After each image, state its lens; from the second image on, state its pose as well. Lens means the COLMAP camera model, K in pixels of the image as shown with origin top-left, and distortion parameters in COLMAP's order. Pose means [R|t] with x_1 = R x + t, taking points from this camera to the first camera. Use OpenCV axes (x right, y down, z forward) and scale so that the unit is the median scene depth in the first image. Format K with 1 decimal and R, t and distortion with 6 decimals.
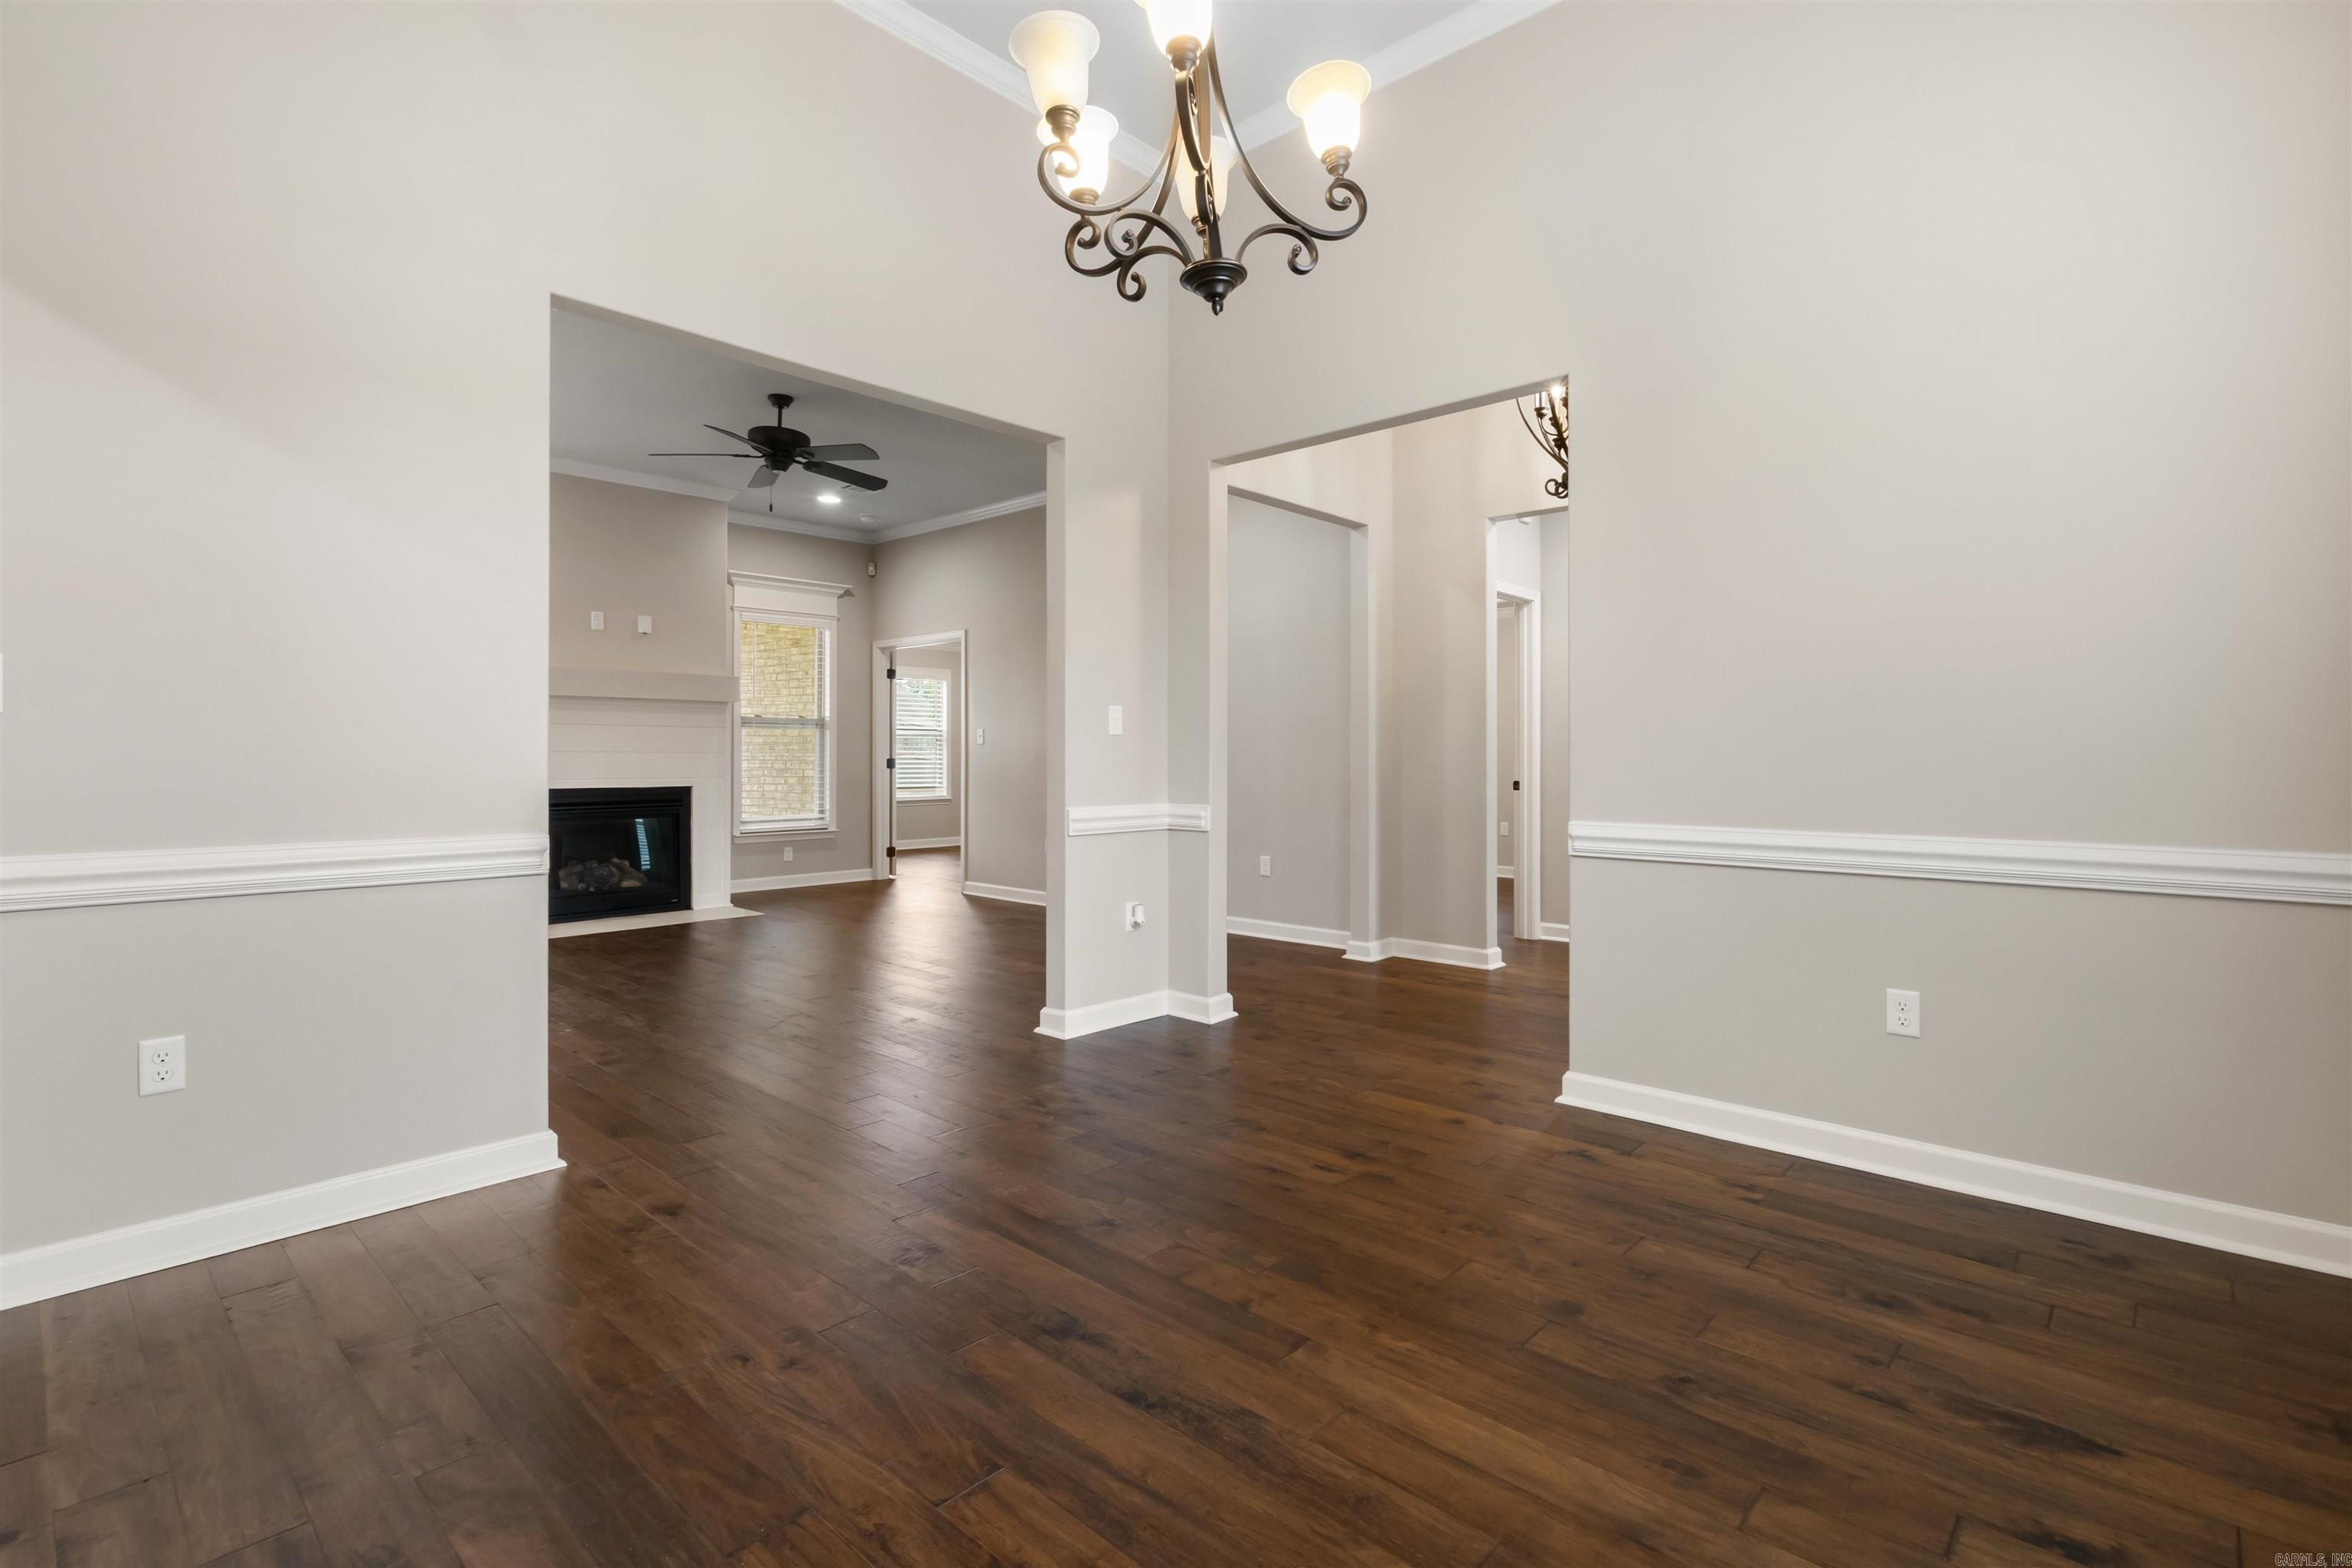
lens RADIAL K [[1088.6, 0, 1181.6], [0, 1088.6, 756.4], [0, 0, 1]] dist [-0.001499, -0.000461]
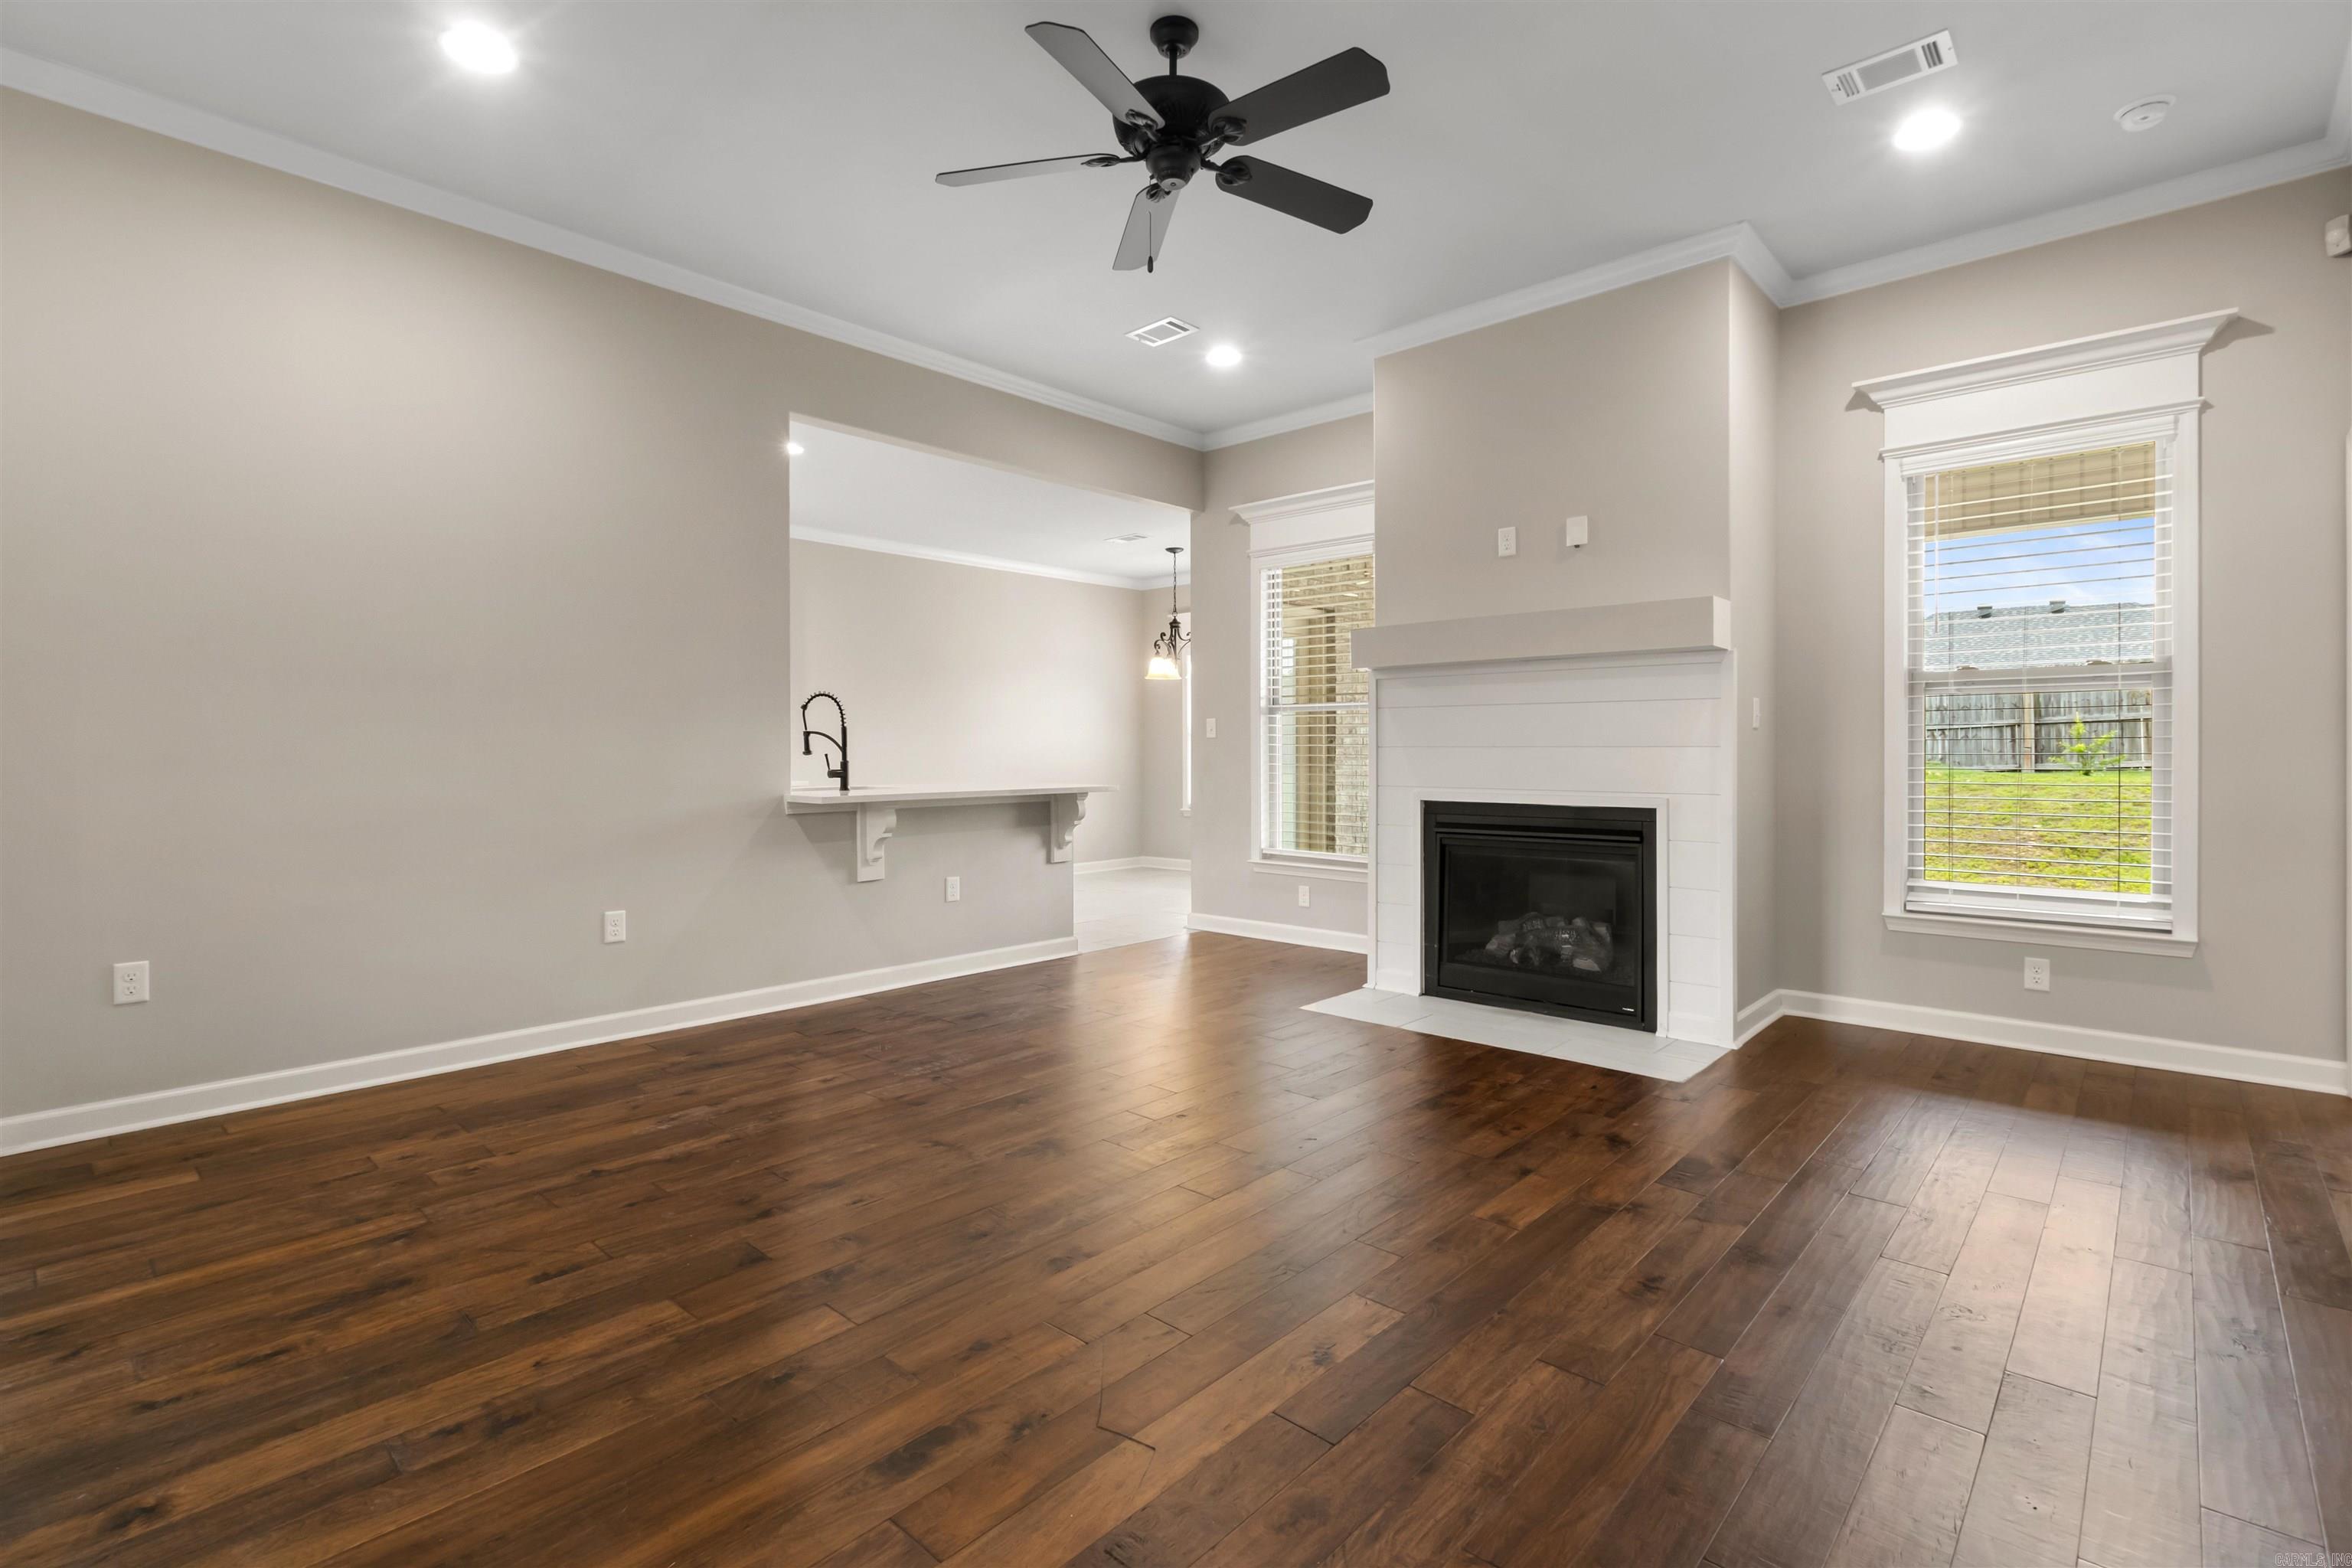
lens RADIAL K [[1091.4, 0, 1172.7], [0, 1091.4, 754.5], [0, 0, 1]] dist [0.001825, -0.001130]
pose [[0.000463, 0.000813, -1.000000, 0.256476], [0.001382, 0.999999, 0.000814, -0.000920], [0.999999, -0.001383, 0.000462, 1.980297]]
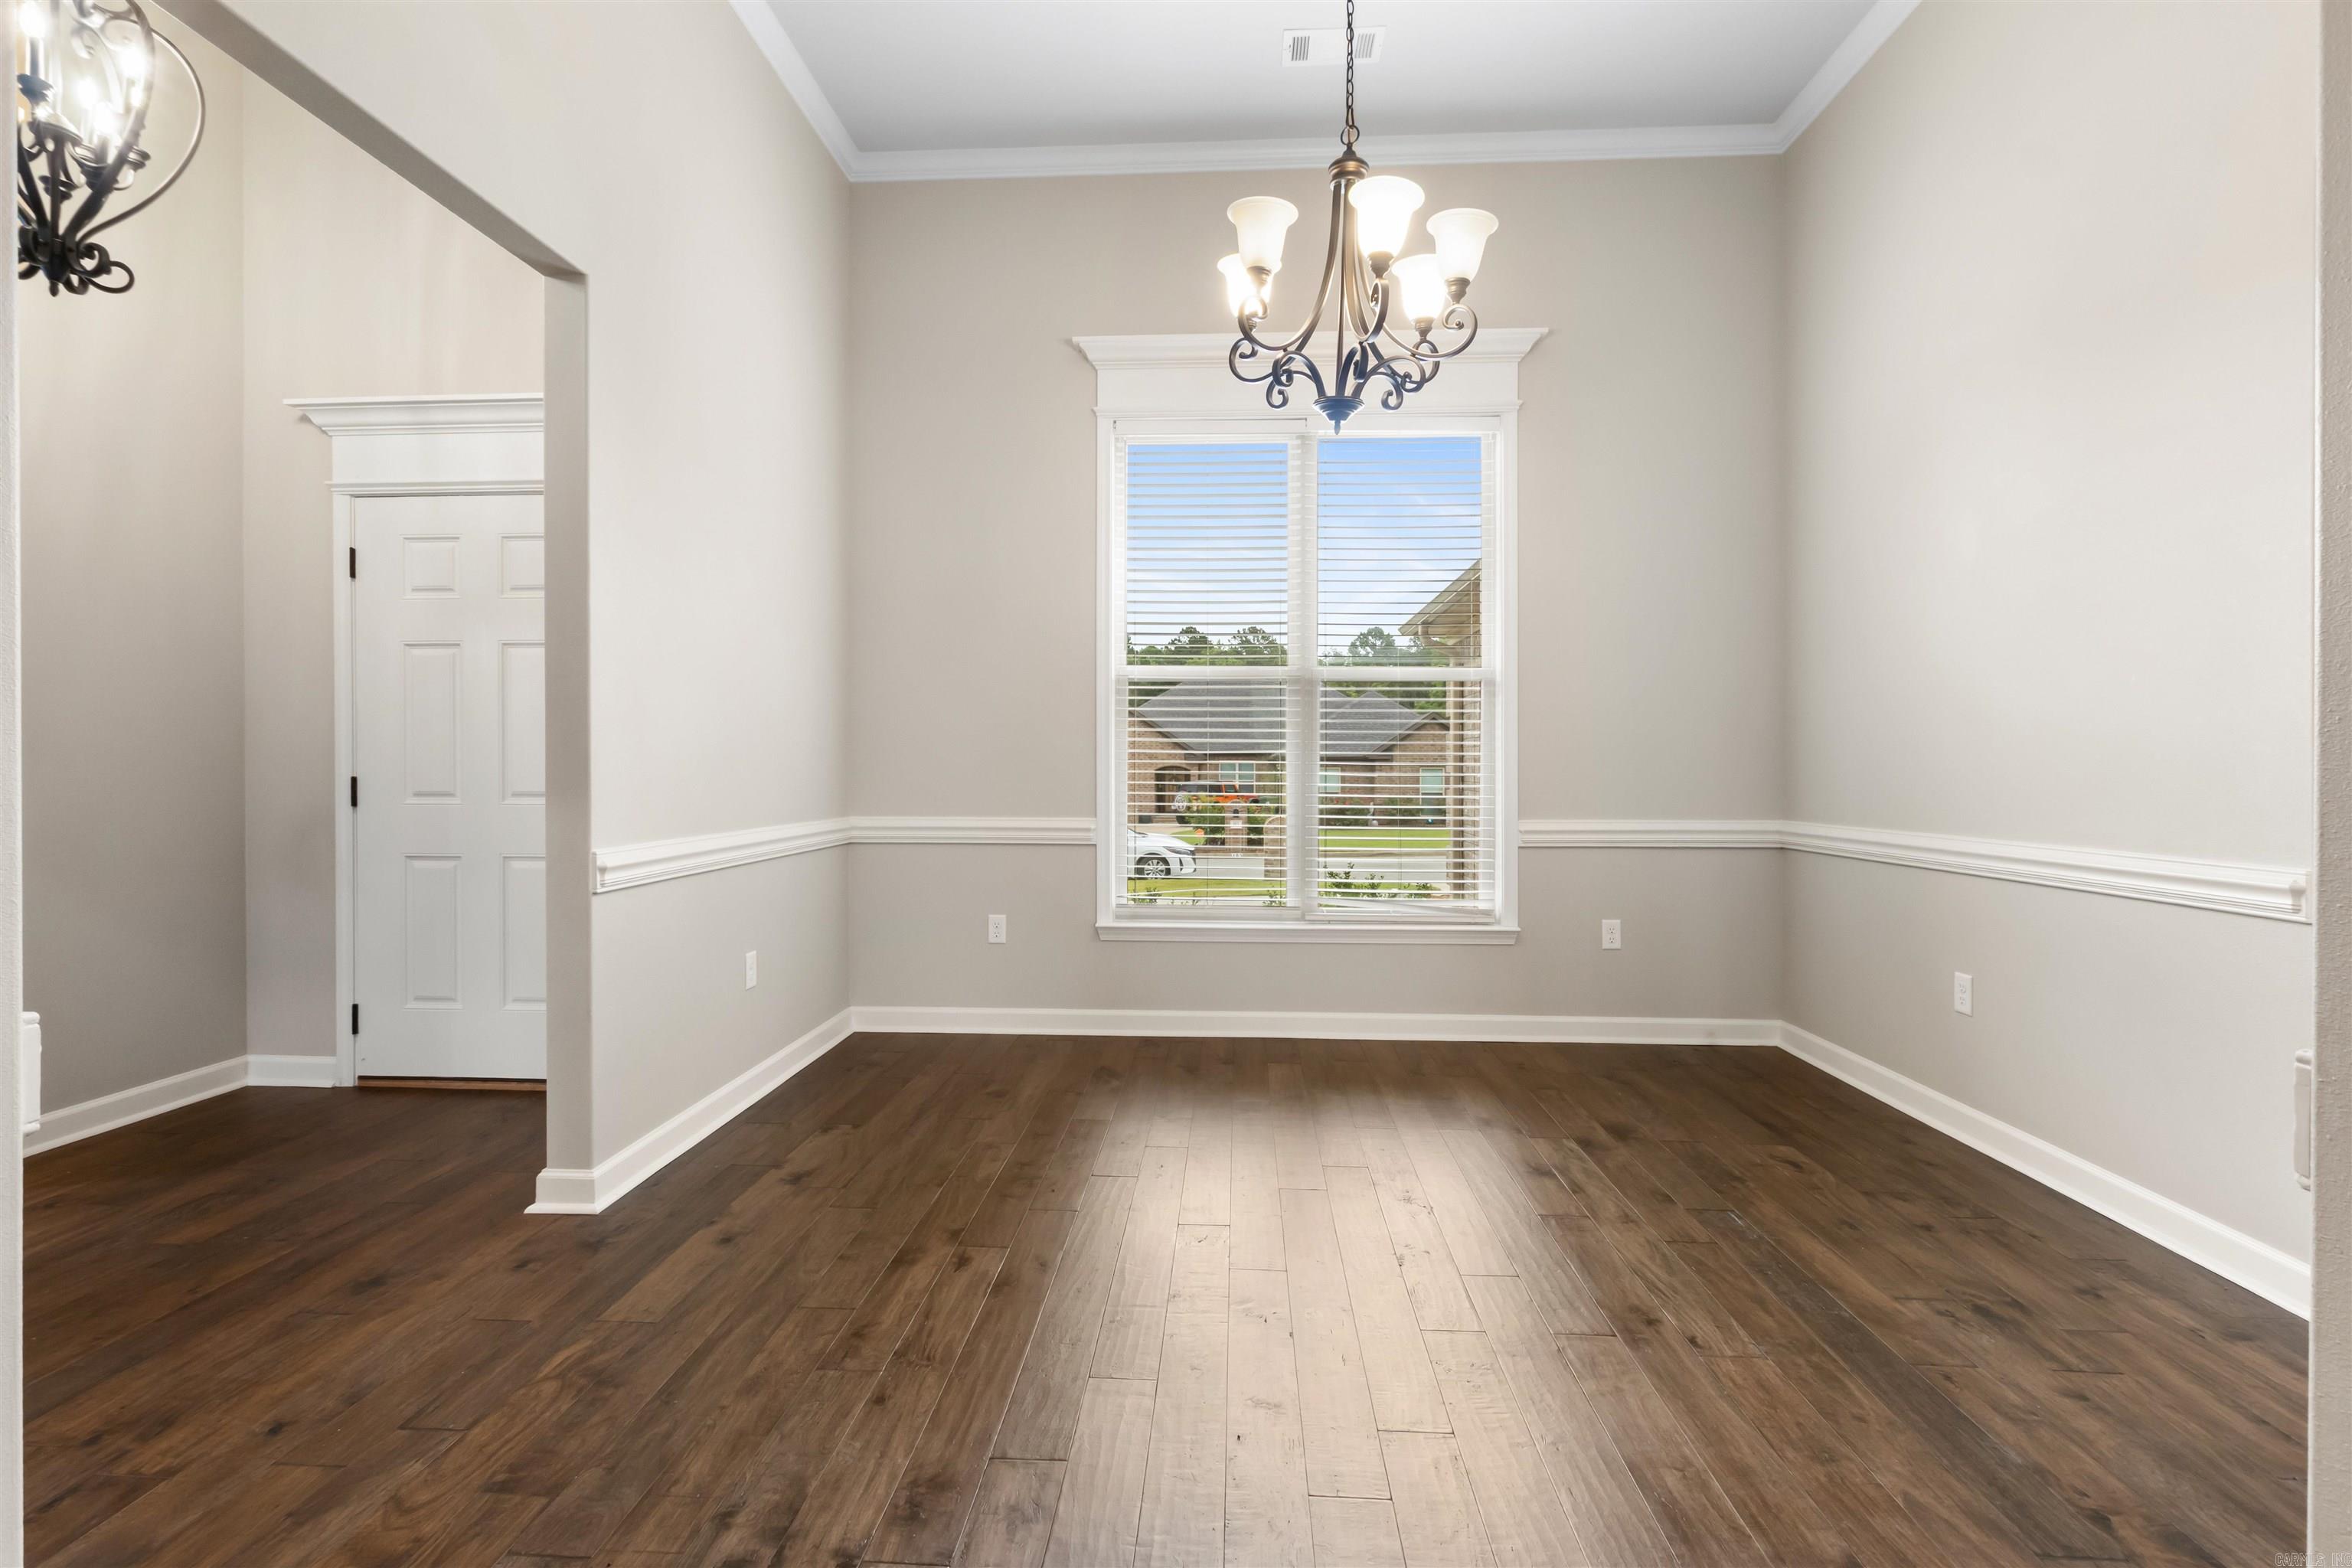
lens RADIAL K [[1092.9, 0, 1164.3], [0, 1092.9, 774.1], [0, 0, 1]] dist [0.000629, 0.000180]
pose [[-0.631378, -0.007105, 0.775443, -0.602367], [-0.000944, 0.999964, 0.008394, -0.002463], [-0.775475, 0.004568, -0.631362, 1.386470]]
